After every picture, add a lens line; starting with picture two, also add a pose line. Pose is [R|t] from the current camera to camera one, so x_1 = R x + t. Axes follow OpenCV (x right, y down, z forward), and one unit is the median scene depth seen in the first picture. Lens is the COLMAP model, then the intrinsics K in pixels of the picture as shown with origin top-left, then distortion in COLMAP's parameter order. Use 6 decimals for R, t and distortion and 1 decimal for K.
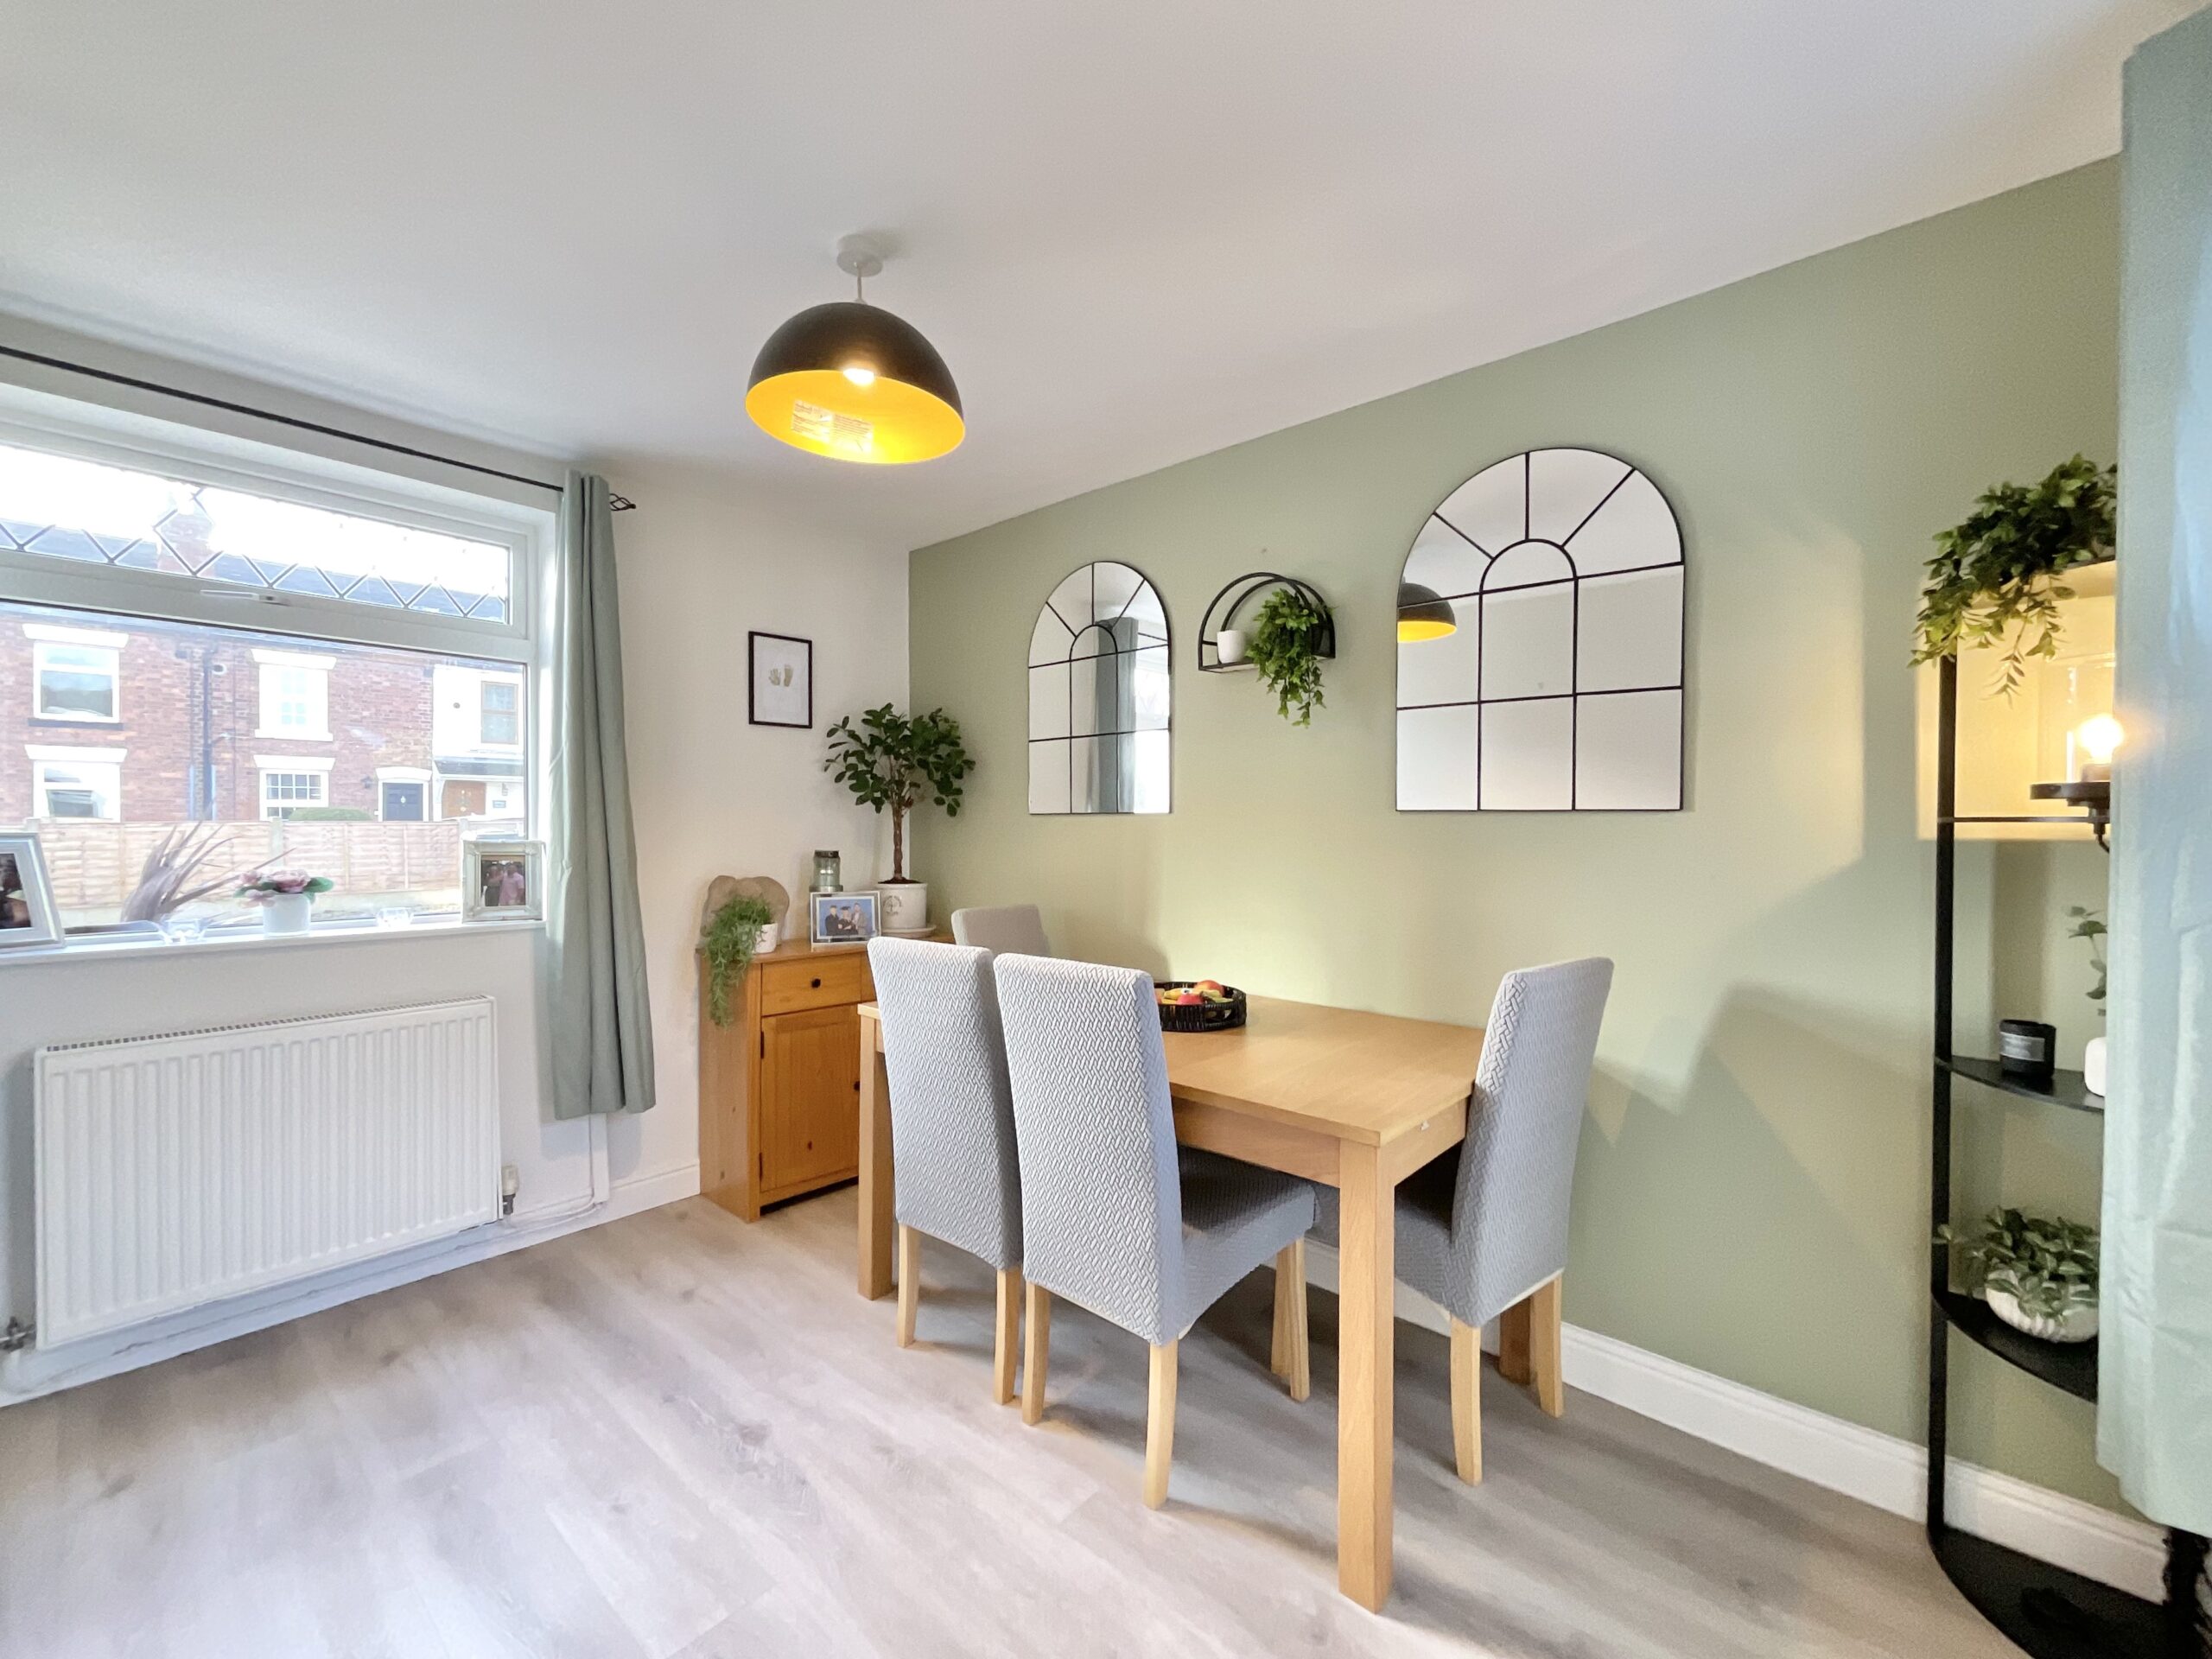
lens RADIAL K [[898.7, 0, 1127.3], [0, 898.7, 845.3], [0, 0, 1]] dist [-0.004151, -0.001000]
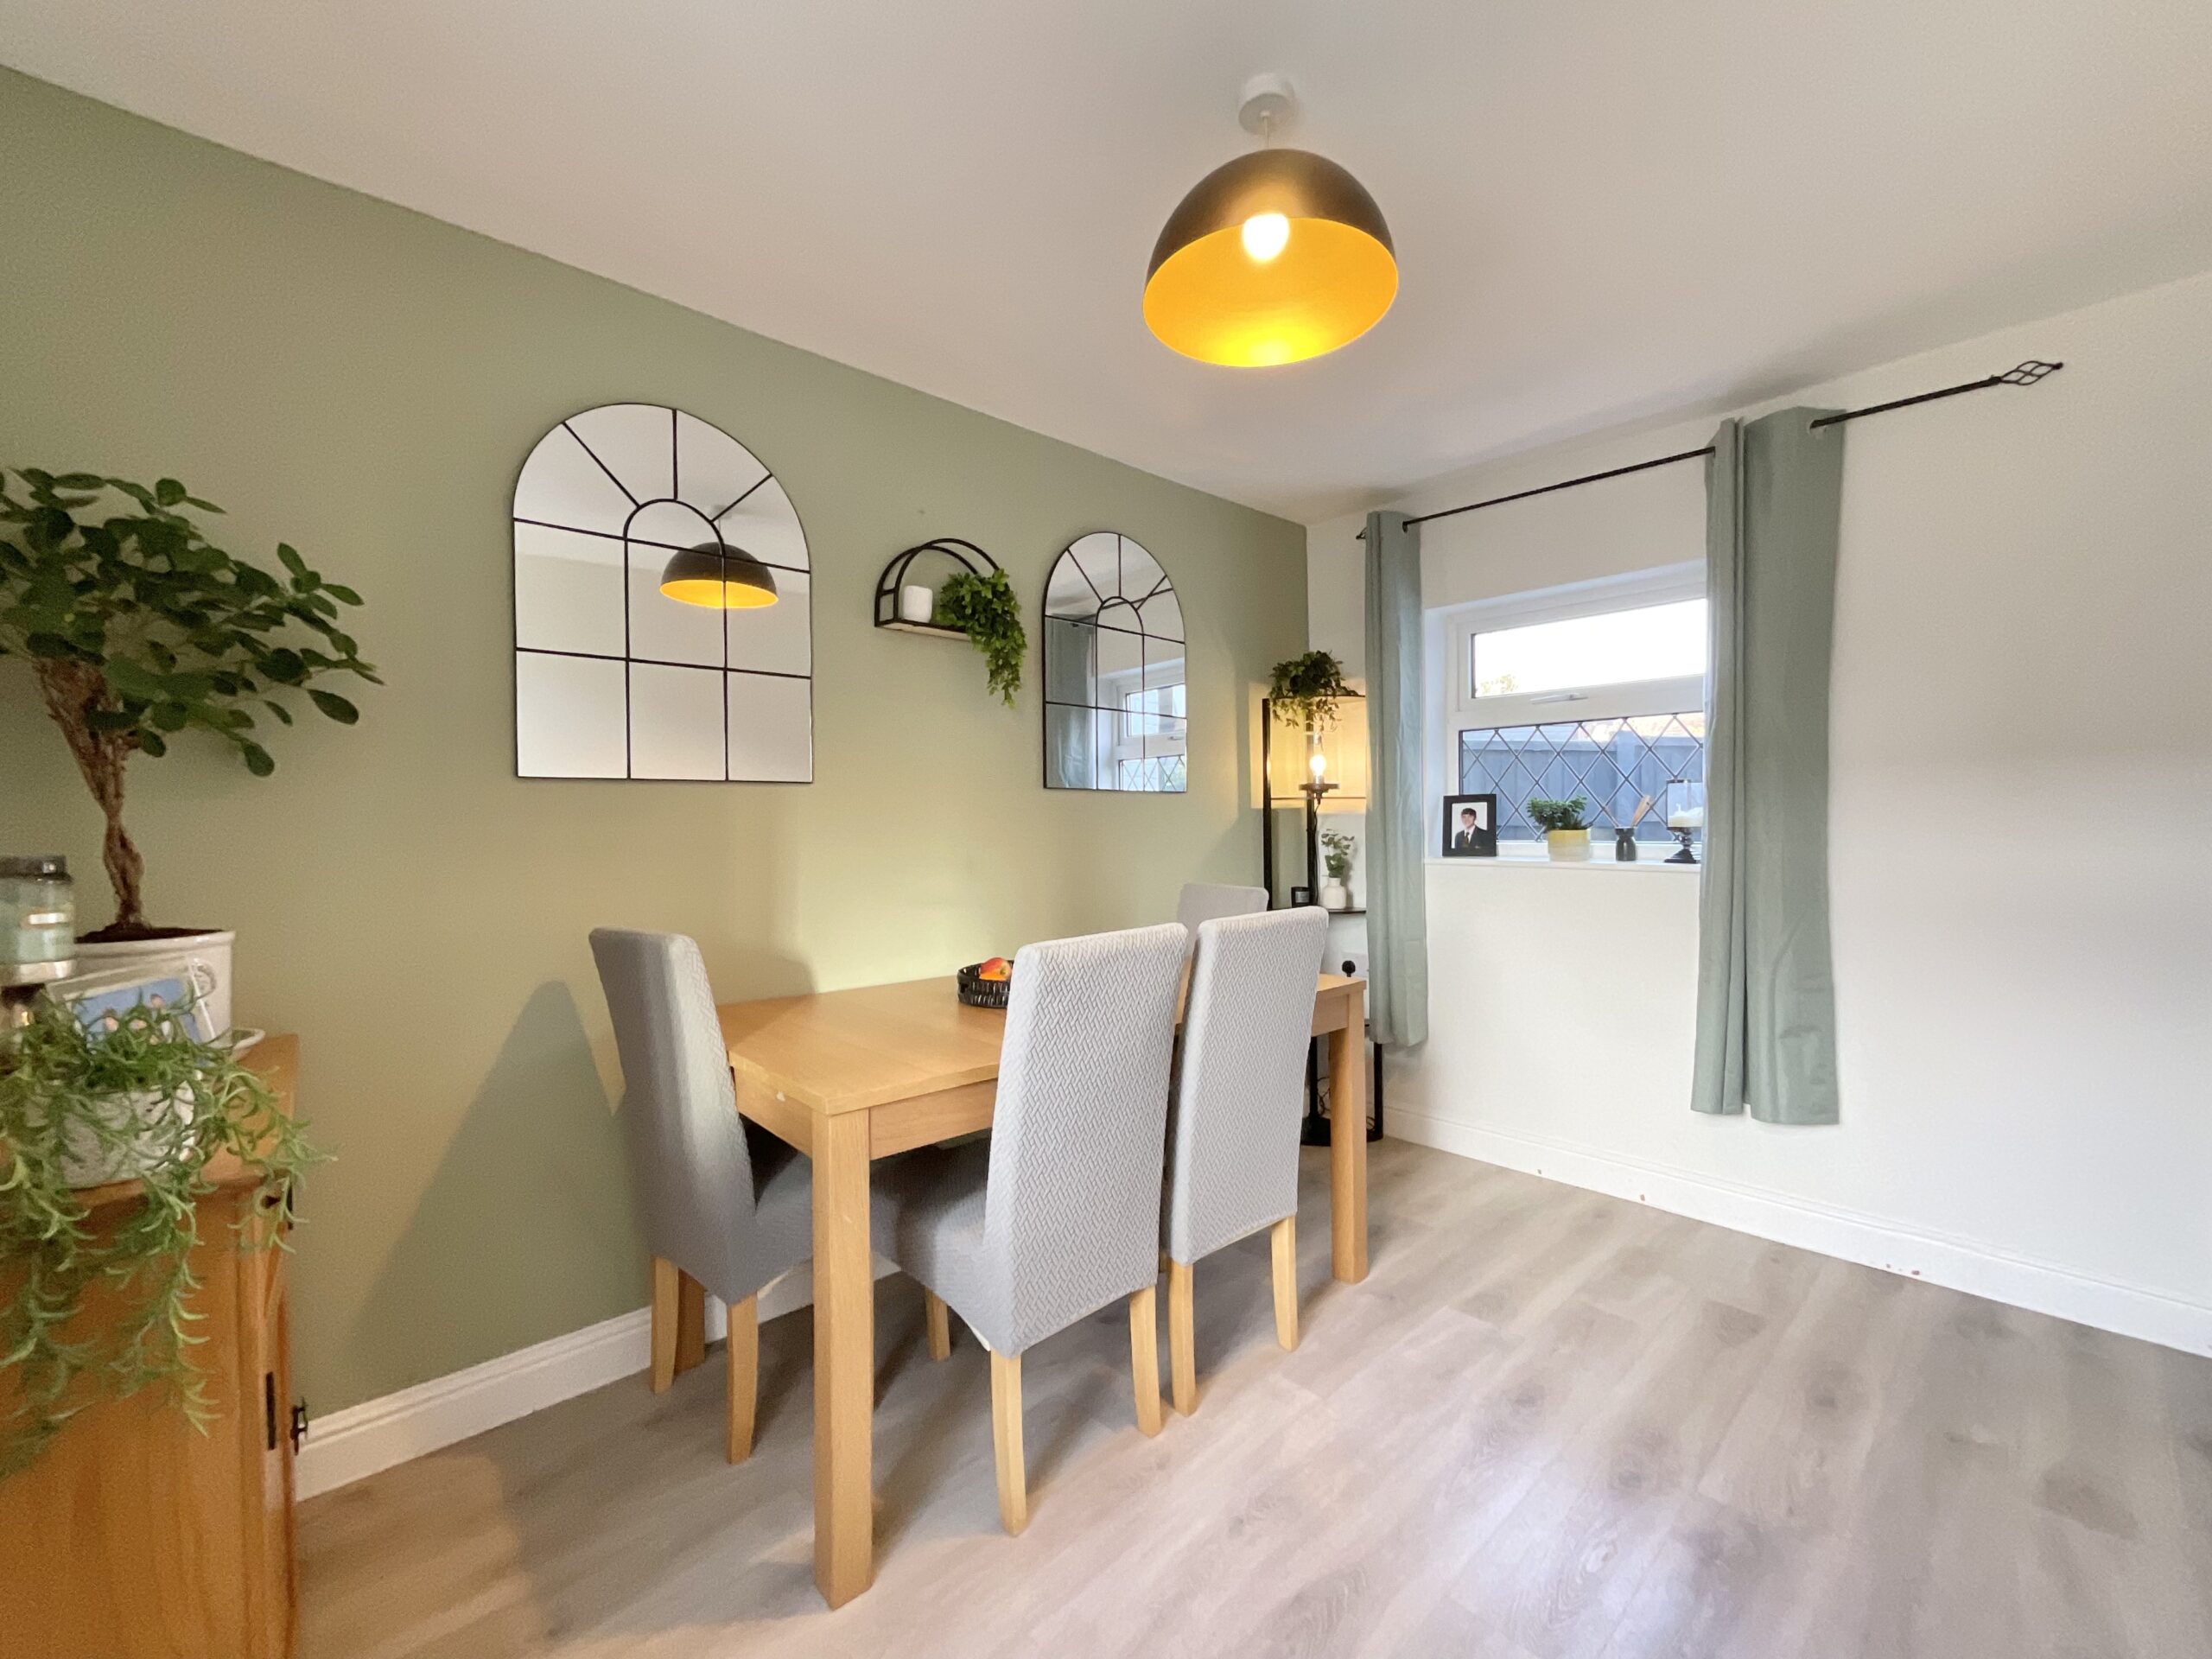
lens RADIAL K [[898.7, 0, 1104.6], [0, 898.7, 830.7], [0, 0, 1]] dist [-0.004151, -0.001000]
pose [[0.122873, -0.036202, 0.991762, -0.789777], [0.013001, 0.999307, 0.034867, -0.020817], [-0.992337, 0.008610, 0.123259, 0.712782]]
